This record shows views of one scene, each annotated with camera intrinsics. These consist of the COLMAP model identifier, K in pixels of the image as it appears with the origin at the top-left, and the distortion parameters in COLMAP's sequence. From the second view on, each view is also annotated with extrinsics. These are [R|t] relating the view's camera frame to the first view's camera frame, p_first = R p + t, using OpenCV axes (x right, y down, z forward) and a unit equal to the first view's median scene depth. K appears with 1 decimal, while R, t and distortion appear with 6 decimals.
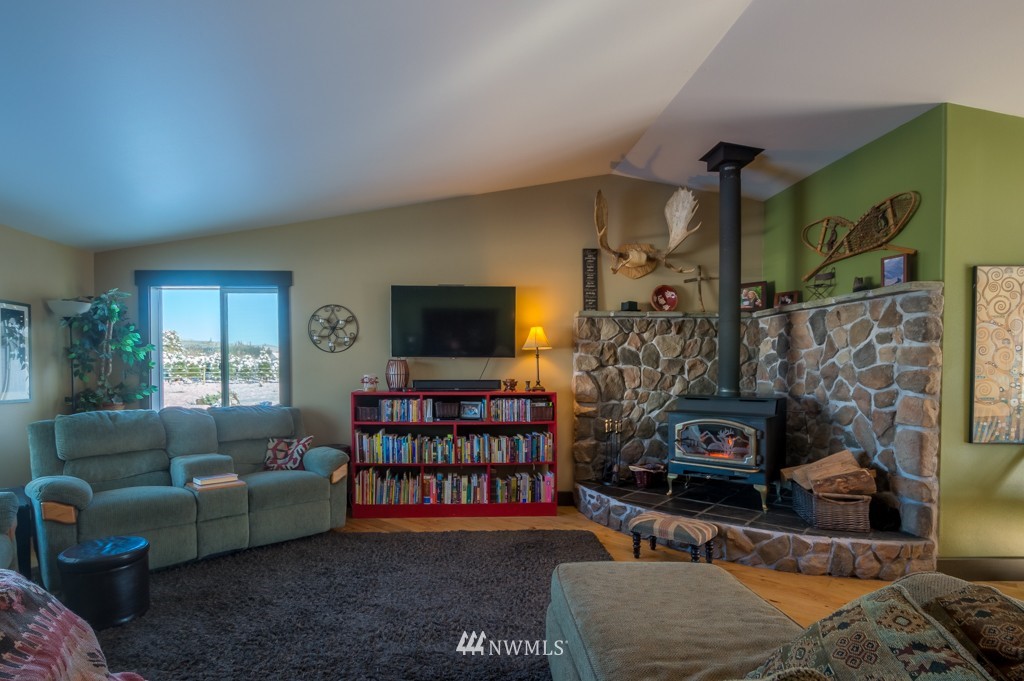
lens RADIAL K [[520.6, 0, 484.8], [0, 520.6, 384.1], [0, 0, 1]] dist [-0.002206, 0.000449]
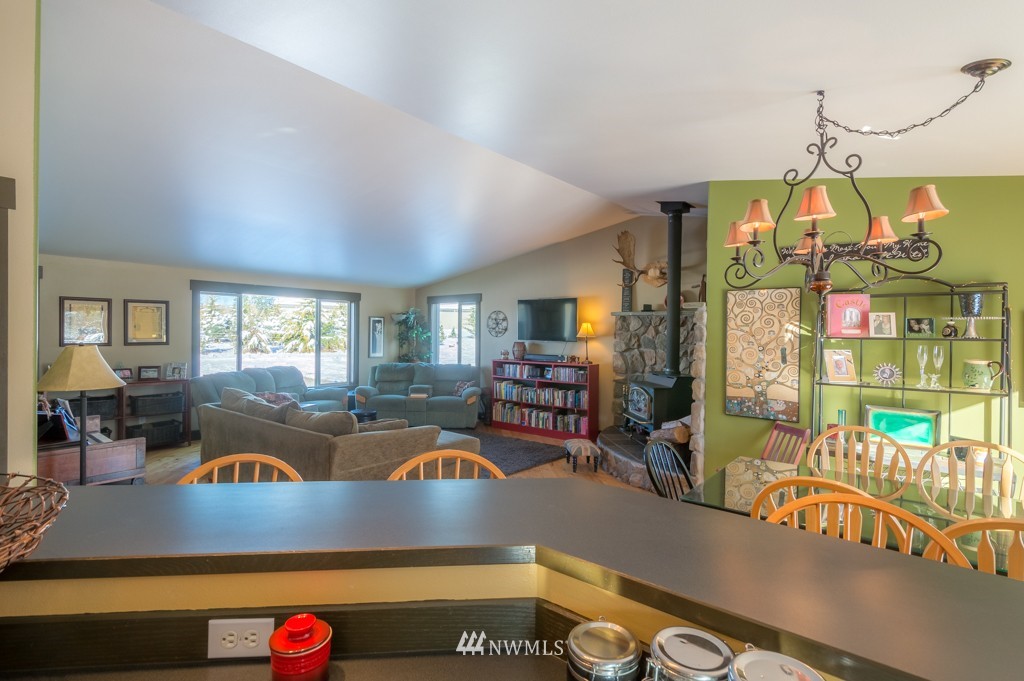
lens RADIAL K [[520.6, 0, 516.1], [0, 520.6, 337.7], [0, 0, 1]] dist [-0.002206, 0.000449]
pose [[0.740237, 0.015396, -0.672170, 1.034687], [-0.028021, 0.999576, -0.007963, -0.048468], [0.671762, 0.024729, 0.740354, -0.316776]]
